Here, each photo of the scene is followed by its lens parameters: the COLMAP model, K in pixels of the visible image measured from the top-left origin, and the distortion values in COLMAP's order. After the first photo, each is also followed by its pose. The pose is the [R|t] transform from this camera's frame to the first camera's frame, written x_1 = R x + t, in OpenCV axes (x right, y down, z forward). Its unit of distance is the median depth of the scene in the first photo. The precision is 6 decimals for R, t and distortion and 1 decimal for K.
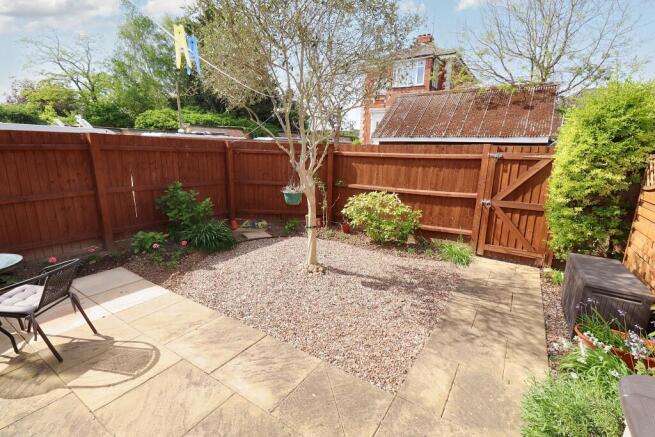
lens RADIAL K [[306.1, 0, 333.6], [0, 306.1, 218.9], [0, 0, 1]] dist [-0.000586, 0.000035]
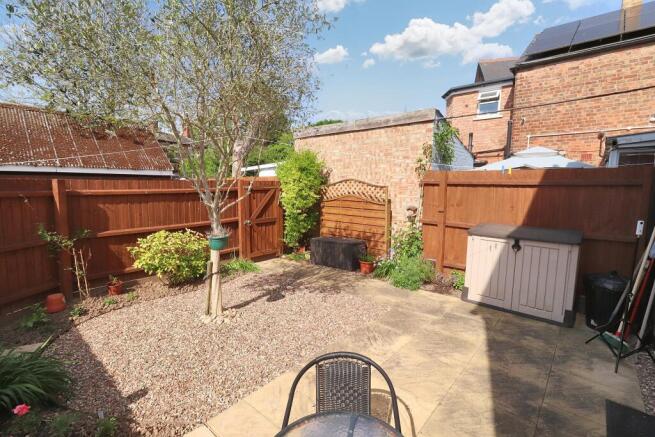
lens RADIAL K [[306.1, 0, 333.6], [0, 306.1, 218.9], [0, 0, 1]] dist [-0.000586, 0.000035]
pose [[0.167712, -0.140245, 0.975809, -0.854307], [0.222869, 0.969597, 0.101047, -0.137275], [-0.960314, 0.200531, 0.193869, 0.435221]]
